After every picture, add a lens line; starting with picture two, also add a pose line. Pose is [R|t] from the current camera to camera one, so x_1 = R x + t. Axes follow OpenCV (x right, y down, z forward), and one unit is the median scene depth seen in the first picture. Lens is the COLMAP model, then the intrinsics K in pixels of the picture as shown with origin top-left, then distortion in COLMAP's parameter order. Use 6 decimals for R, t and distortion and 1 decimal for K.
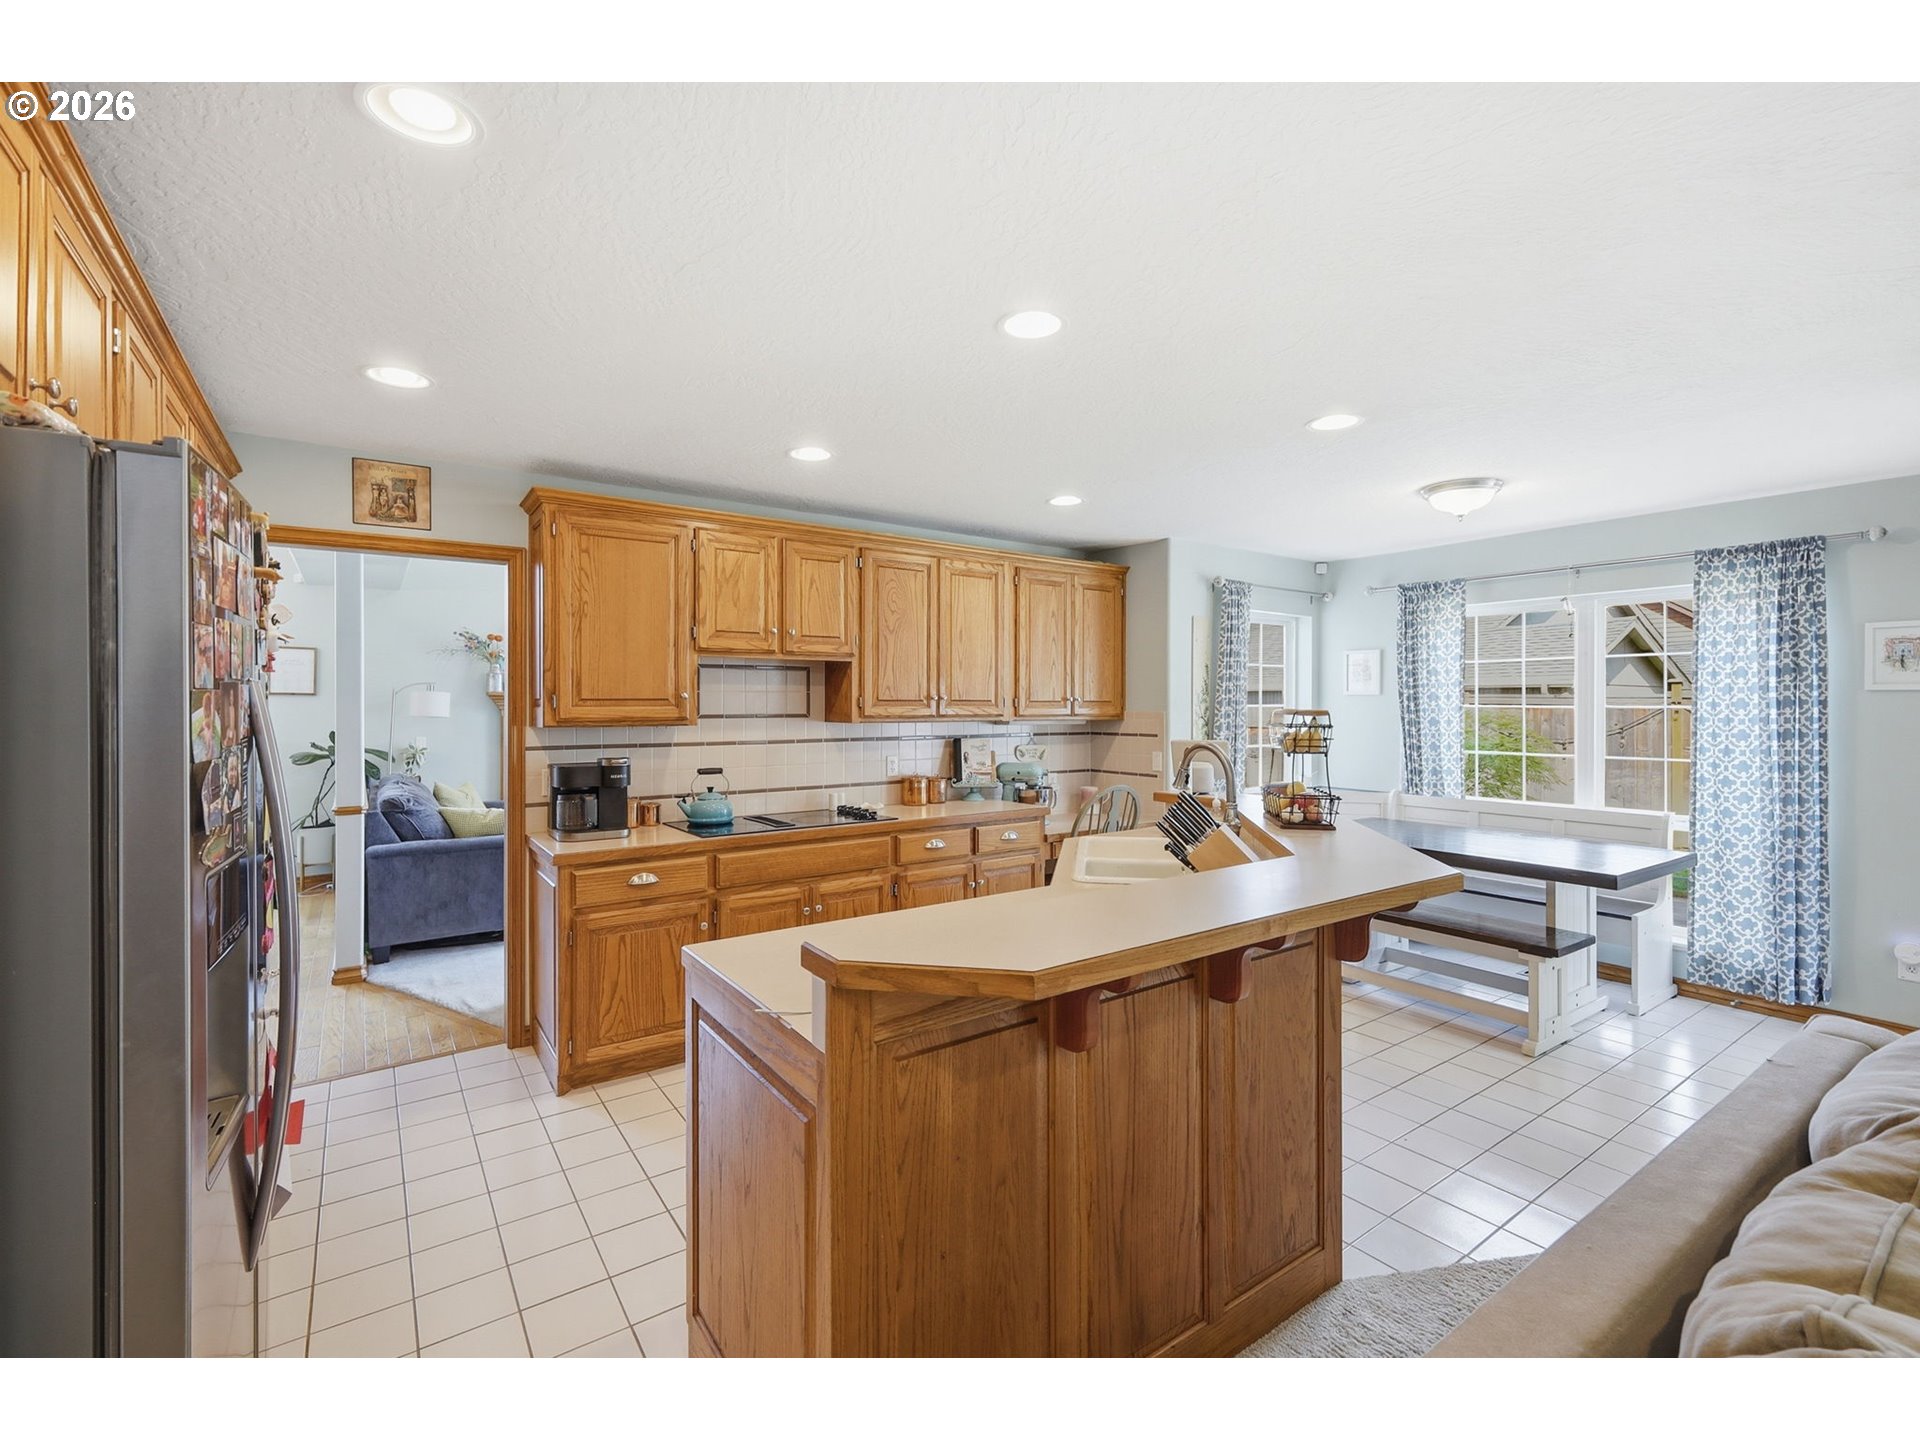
lens RADIAL K [[845.6, 0, 963.1], [0, 845.6, 705.5], [0, 0, 1]] dist [0.002919, 0.000195]
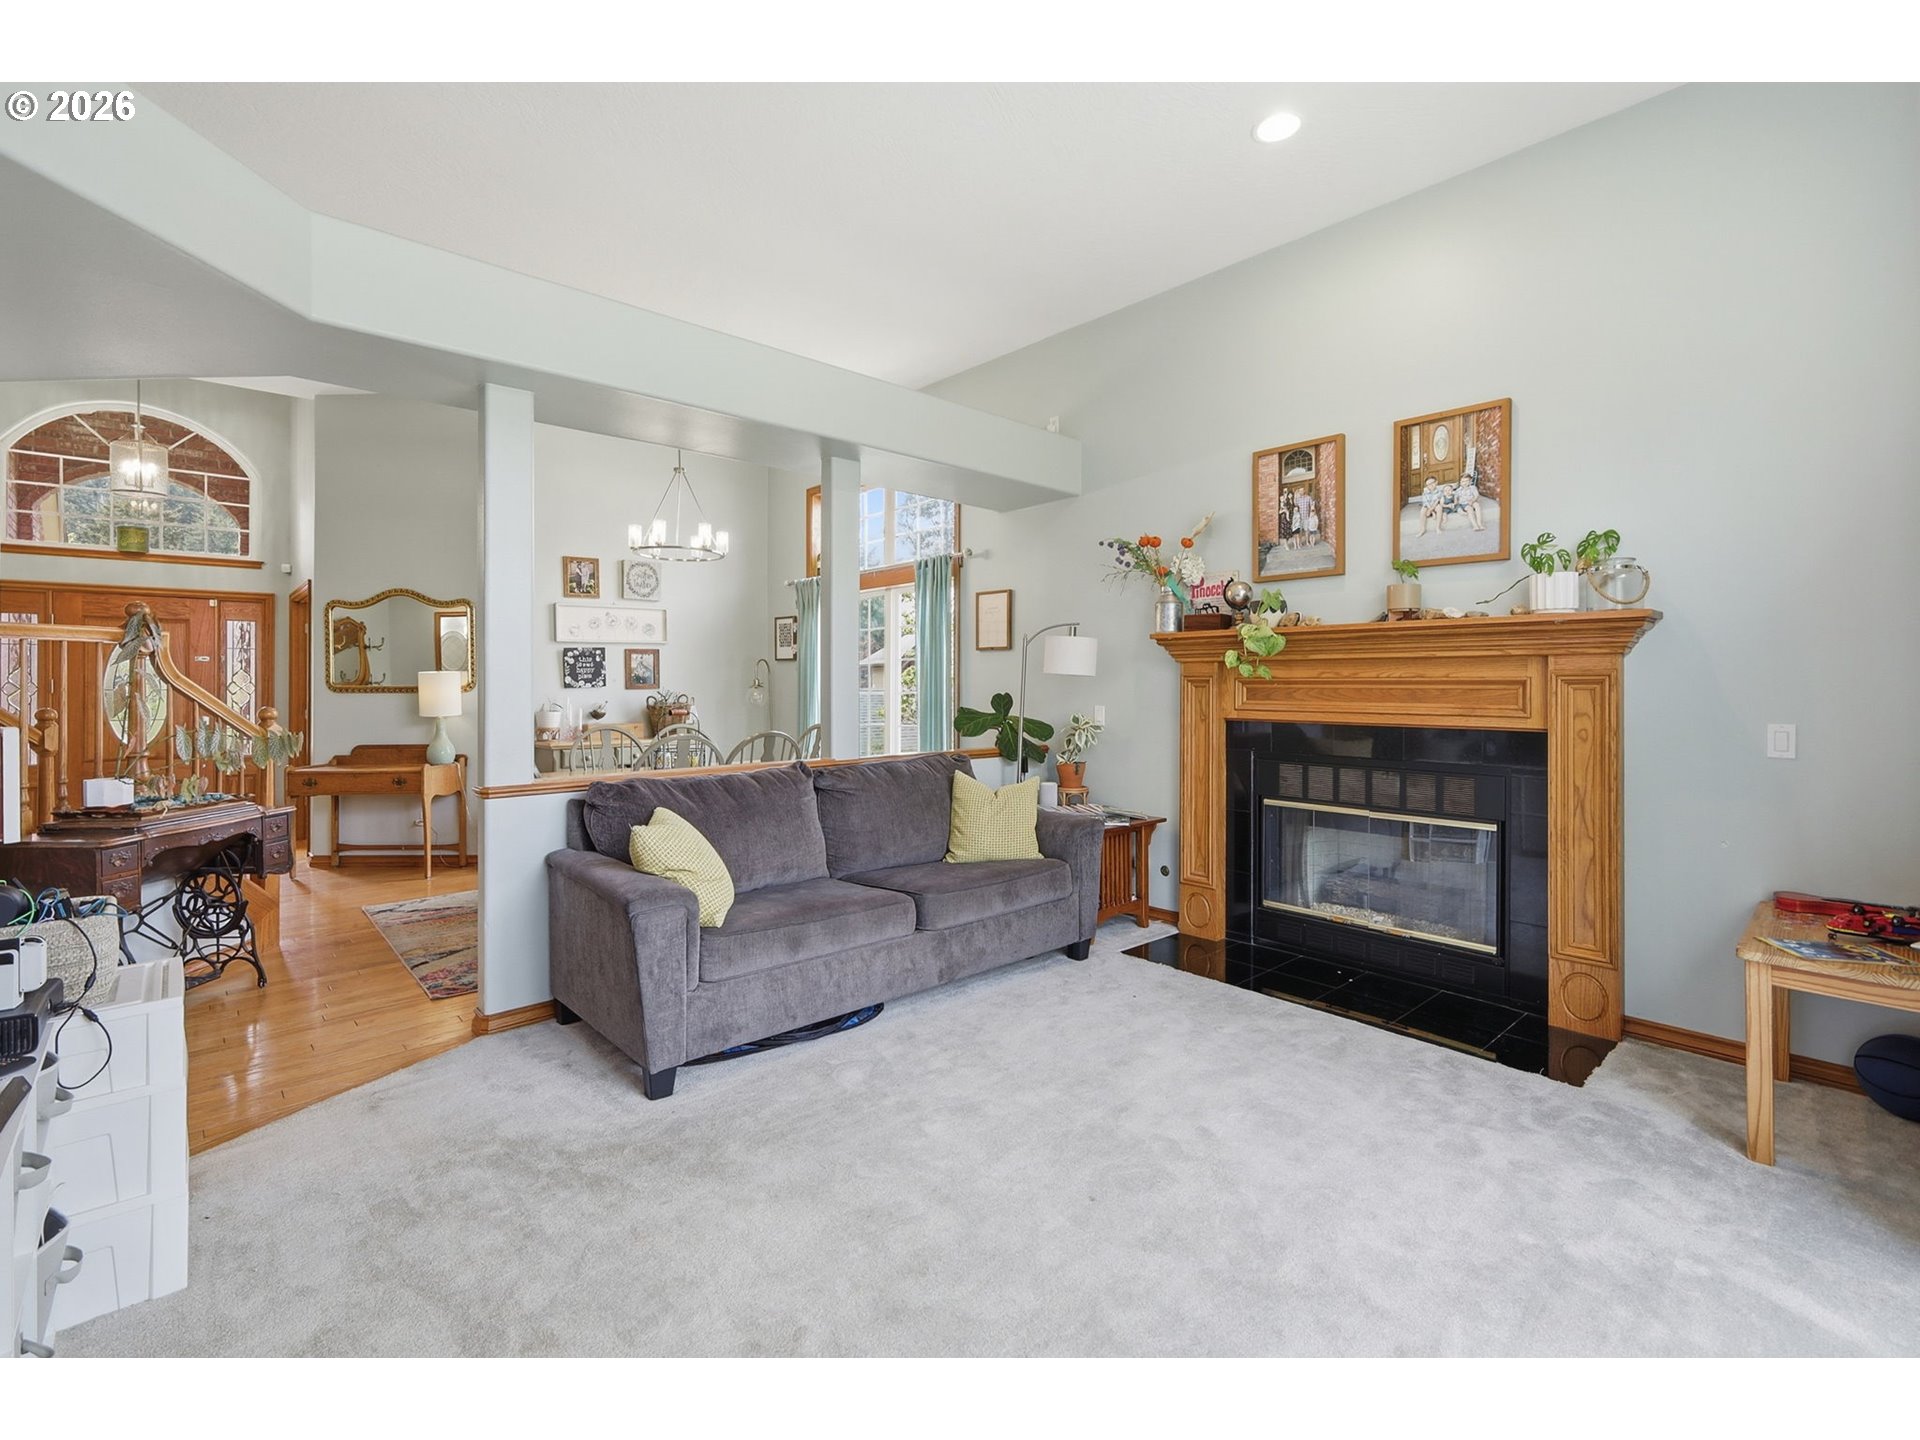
lens RADIAL K [[857.9, 0, 959.0], [0, 857.9, 680.1], [0, 0, 1]] dist [0.002716, 0.000326]
pose [[0.123112, -0.009227, -0.992350, 0.050429], [0.001117, 0.999957, -0.009159, 0.041734], [0.992392, 0.000019, 0.123117, 1.468185]]
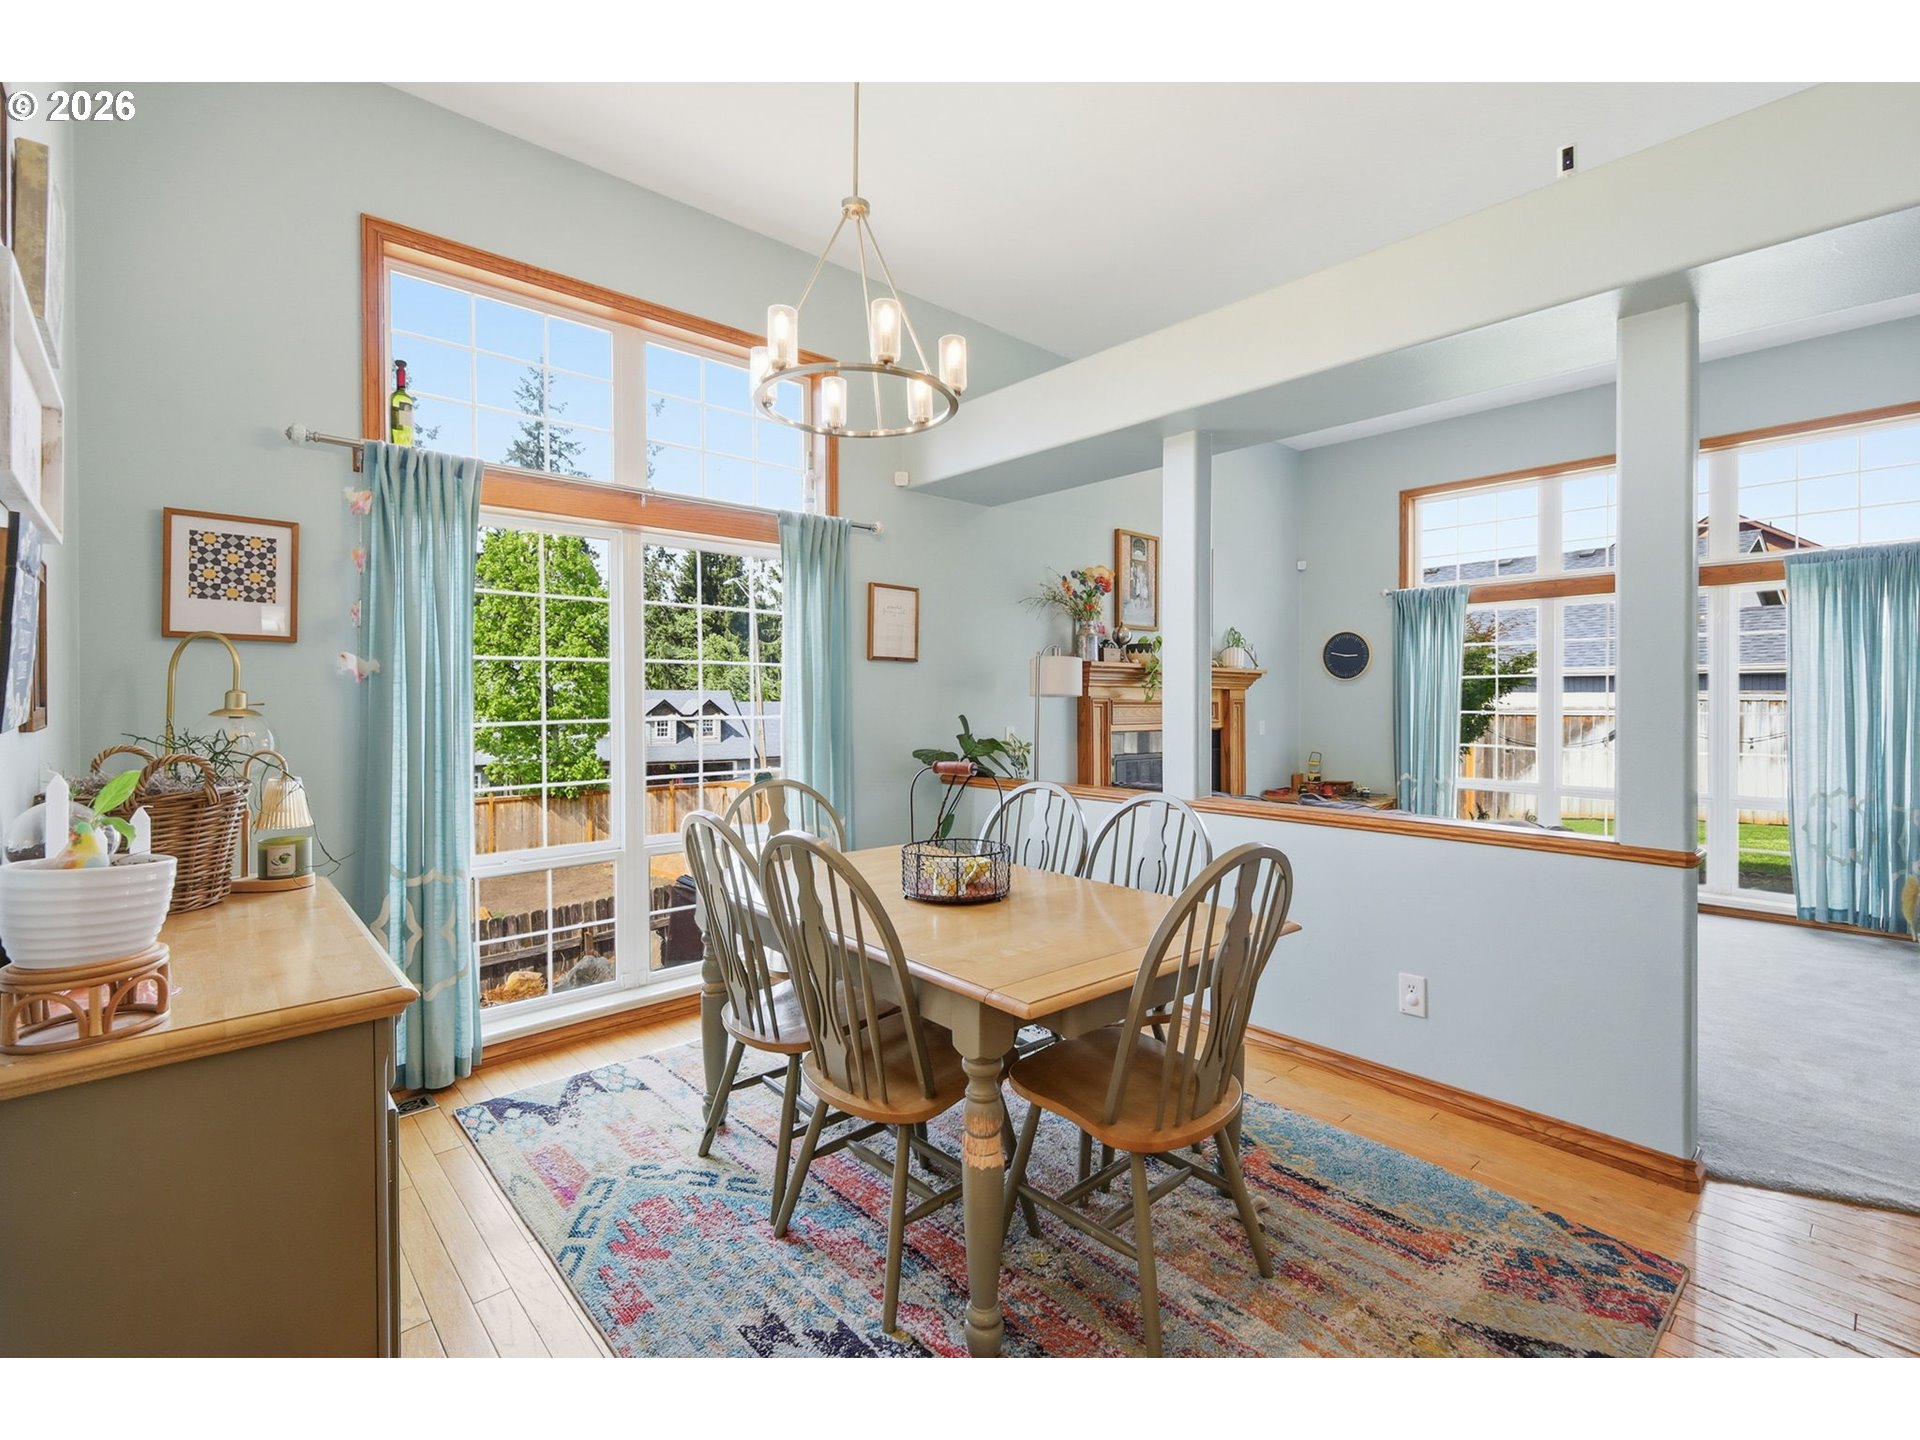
lens RADIAL K [[873.1, 0, 956.6], [0, 873.1, 699.6], [0, 0, 1]] dist [0.005517, 0.000390]
pose [[0.992988, -0.000539, 0.118213, -1.398173], [0.000237, 0.999997, 0.002571, 0.025223], [-0.118214, -0.002525, 0.992985, 0.573092]]
